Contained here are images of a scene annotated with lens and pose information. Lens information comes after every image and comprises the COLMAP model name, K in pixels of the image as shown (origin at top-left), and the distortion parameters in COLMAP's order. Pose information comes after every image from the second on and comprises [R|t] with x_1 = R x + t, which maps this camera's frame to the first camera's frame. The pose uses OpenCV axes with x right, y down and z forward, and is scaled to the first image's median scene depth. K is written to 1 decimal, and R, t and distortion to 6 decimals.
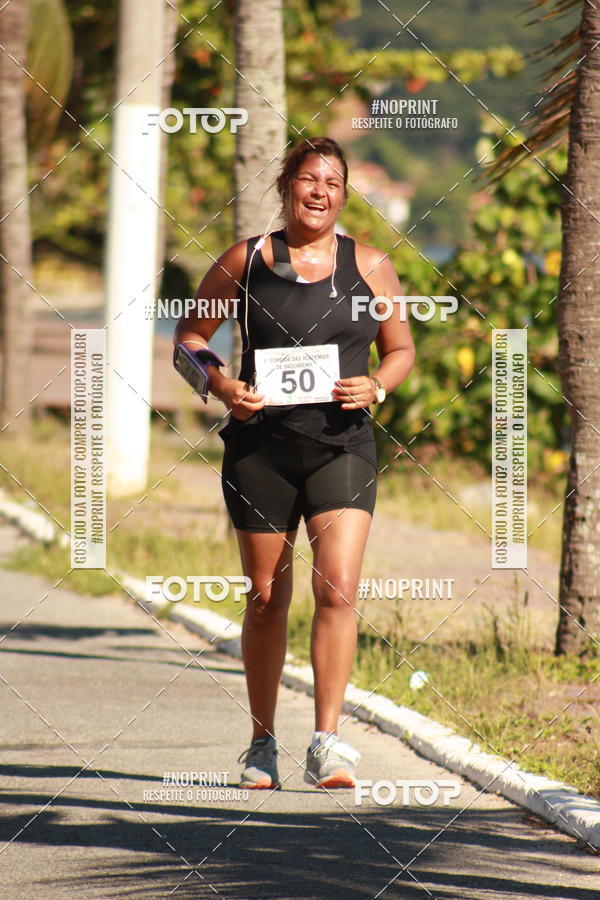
lens RADIAL K [[6169.1, 0, 245.2], [0, 6169.1, 448.6], [0, 0, 1]] dist [1.193775, 14.690712]
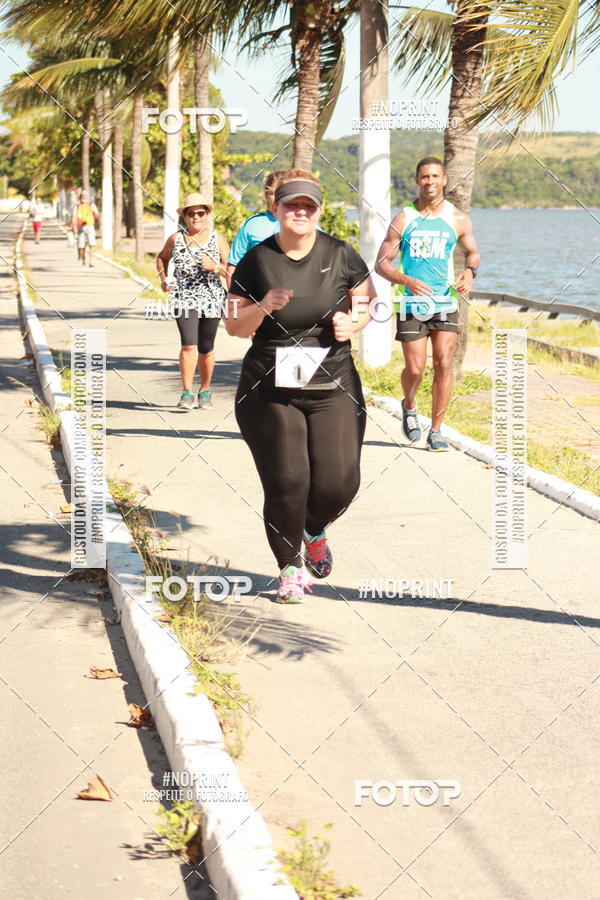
lens RADIAL K [[6169.1, 0, 245.2], [0, 6169.1, 448.6], [0, 0, 1]] dist [1.193775, 14.690712]
pose [[0.995037, -0.020995, -0.097268, 0.384949], [0.021583, 0.999755, 0.004995, 0.093436], [0.097139, -0.007070, 0.995246, -2.689139]]
